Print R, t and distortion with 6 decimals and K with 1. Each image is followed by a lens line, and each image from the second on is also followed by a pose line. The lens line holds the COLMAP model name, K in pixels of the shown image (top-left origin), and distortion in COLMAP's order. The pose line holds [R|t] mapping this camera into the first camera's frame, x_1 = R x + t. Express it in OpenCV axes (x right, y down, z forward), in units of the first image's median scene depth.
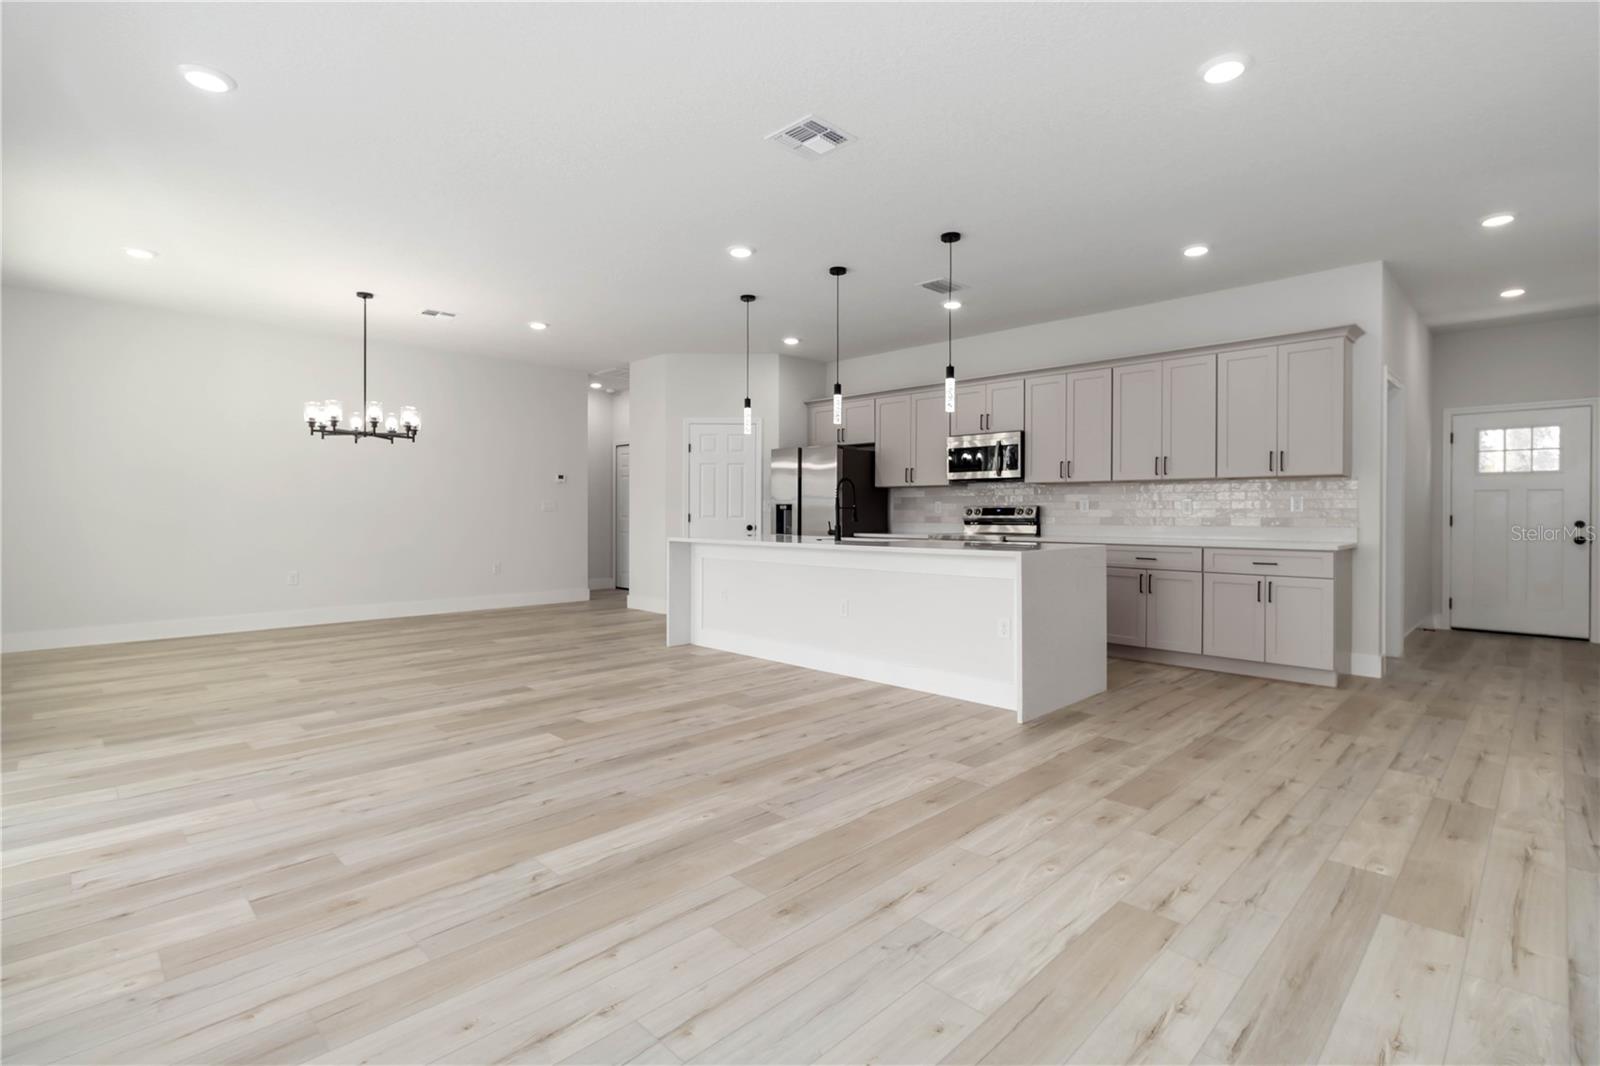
lens RADIAL K [[758.4, 0, 801.5], [0, 758.4, 506.1], [0, 0, 1]] dist [0.000323, 0.000617]
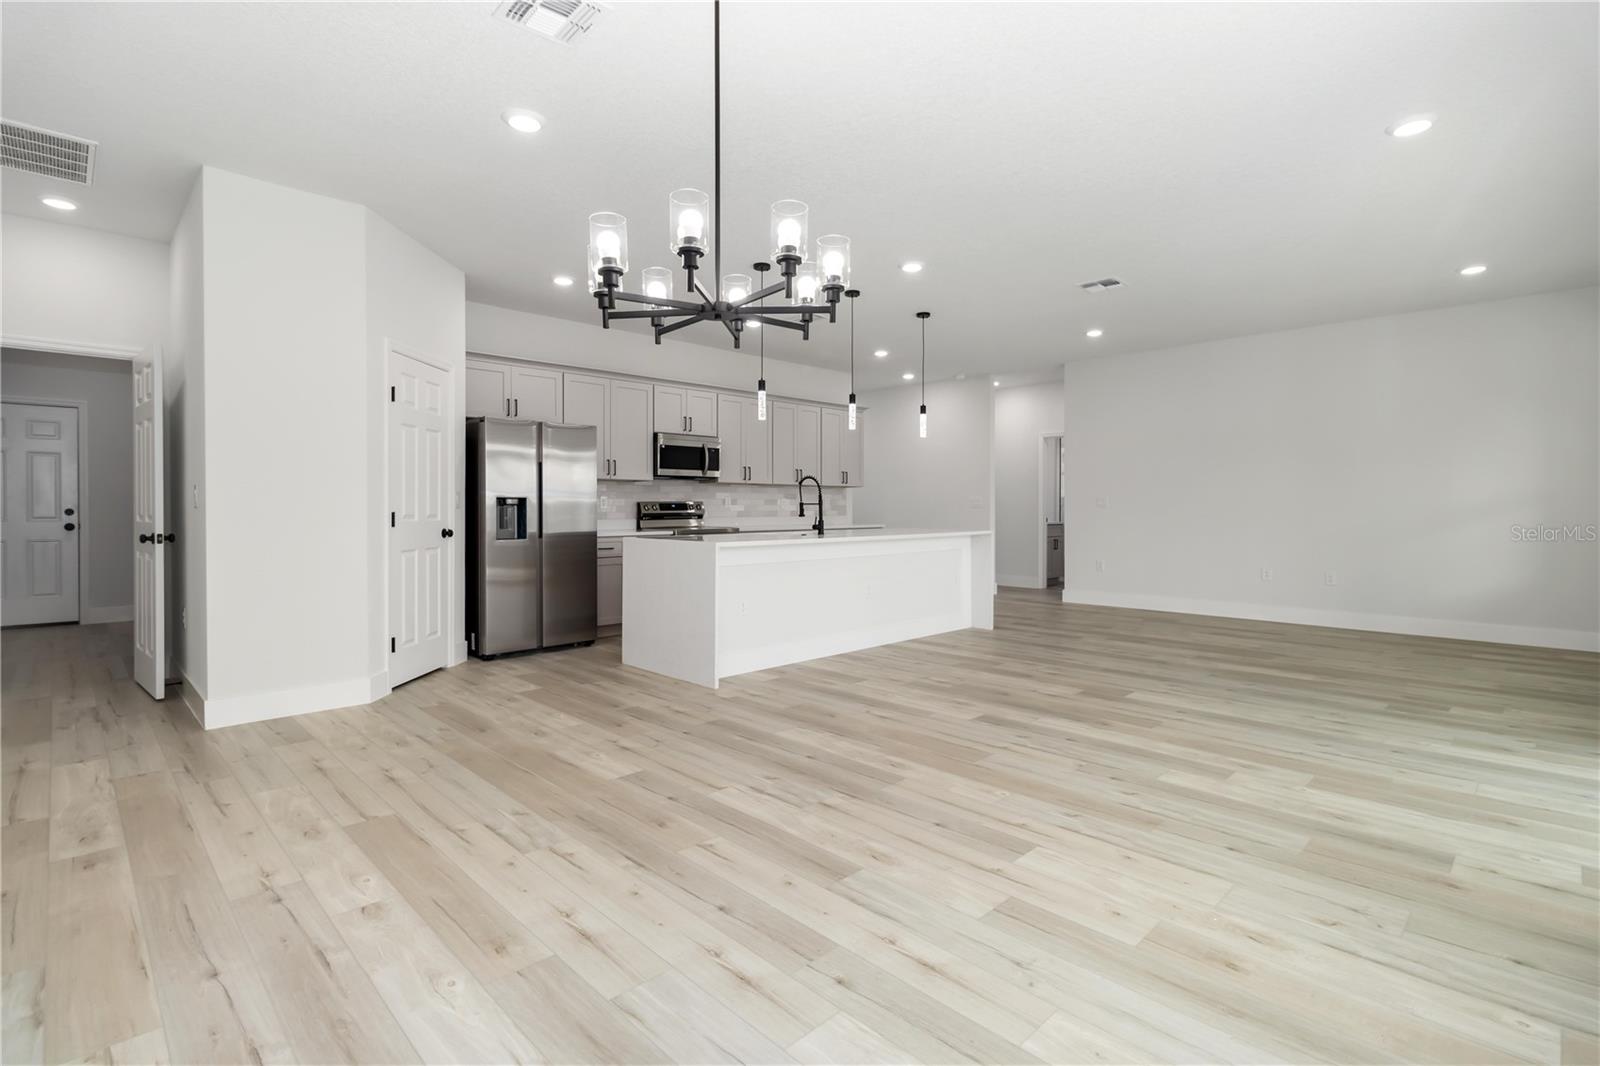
lens RADIAL K [[758.4, 0, 801.5], [0, 758.4, 506.1], [0, 0, 1]] dist [0.000323, 0.000617]
pose [[0.008792, -0.002483, 0.999958, -0.904547], [-0.006712, 0.999974, 0.002542, 0.002261], [-0.999939, -0.006734, 0.008775, 0.892175]]
